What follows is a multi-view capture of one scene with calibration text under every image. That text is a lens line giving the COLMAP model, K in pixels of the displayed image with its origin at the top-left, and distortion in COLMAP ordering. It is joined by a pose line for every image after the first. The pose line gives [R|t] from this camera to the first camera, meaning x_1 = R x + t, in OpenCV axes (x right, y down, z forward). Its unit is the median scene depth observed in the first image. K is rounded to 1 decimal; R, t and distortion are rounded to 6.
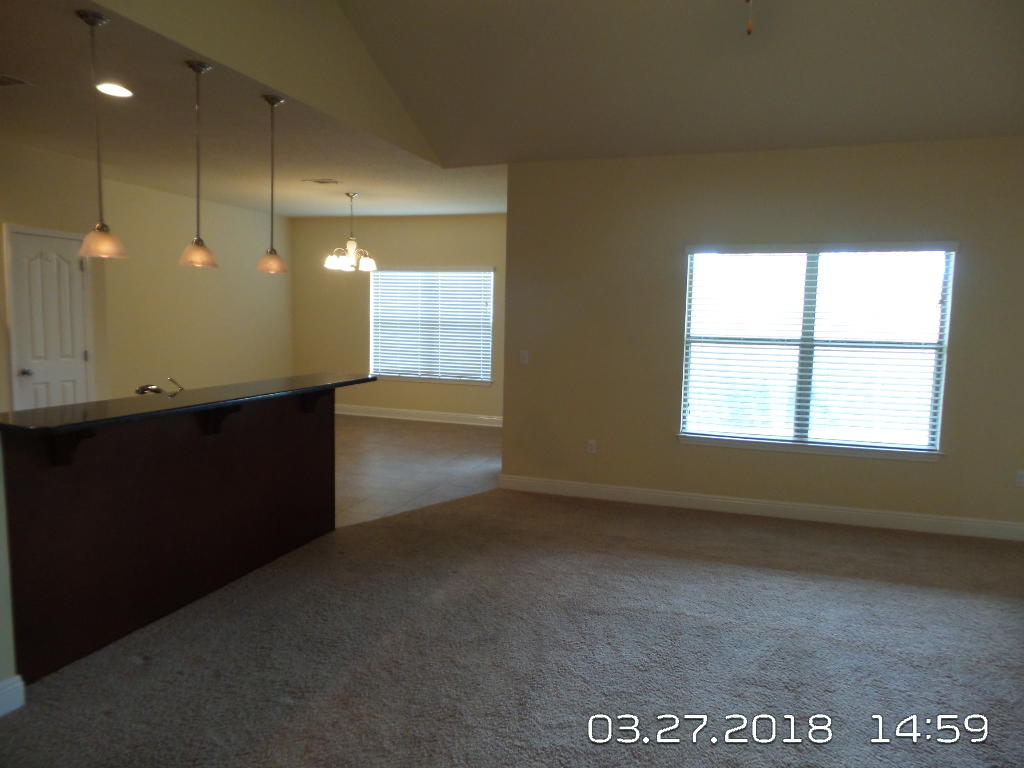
lens RADIAL K [[709.9, 0, 510.2], [0, 709.9, 388.1], [0, 0, 1]] dist [0.002524, 0.003279]
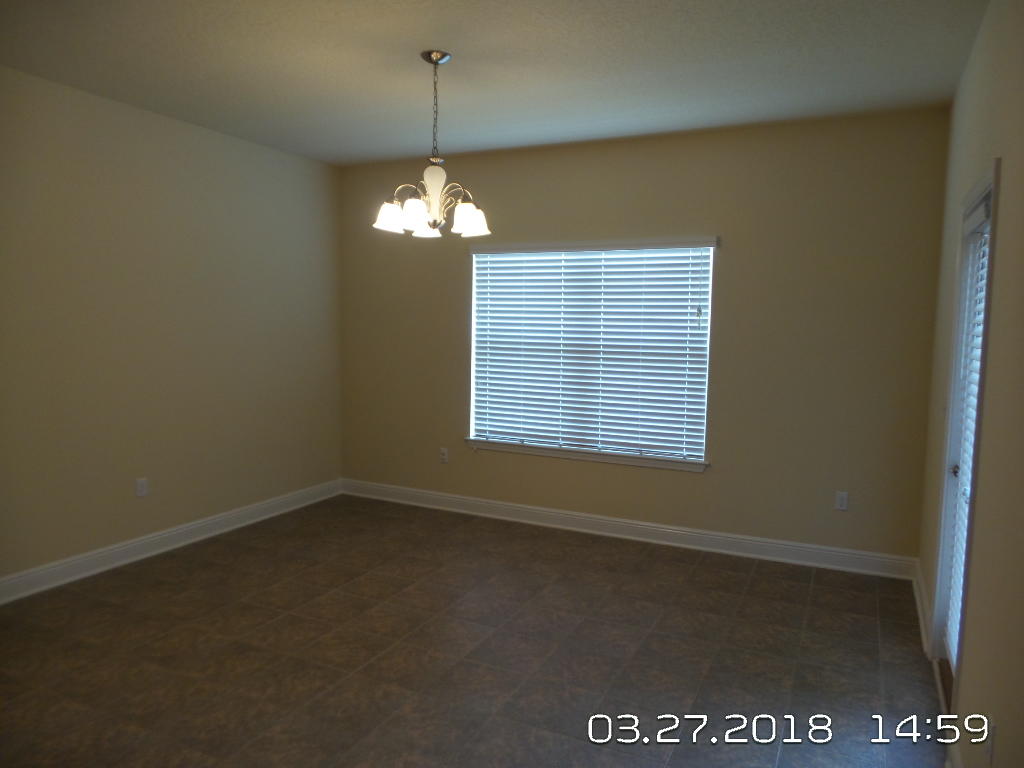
lens RADIAL K [[709.9, 0, 513.5], [0, 709.9, 385.4], [0, 0, 1]] dist [0.002524, 0.003279]
pose [[0.992319, 0.004455, -0.123627, -0.102076], [-0.007050, 0.999764, -0.020560, -0.054657], [0.123506, 0.021273, 0.992116, 0.486126]]
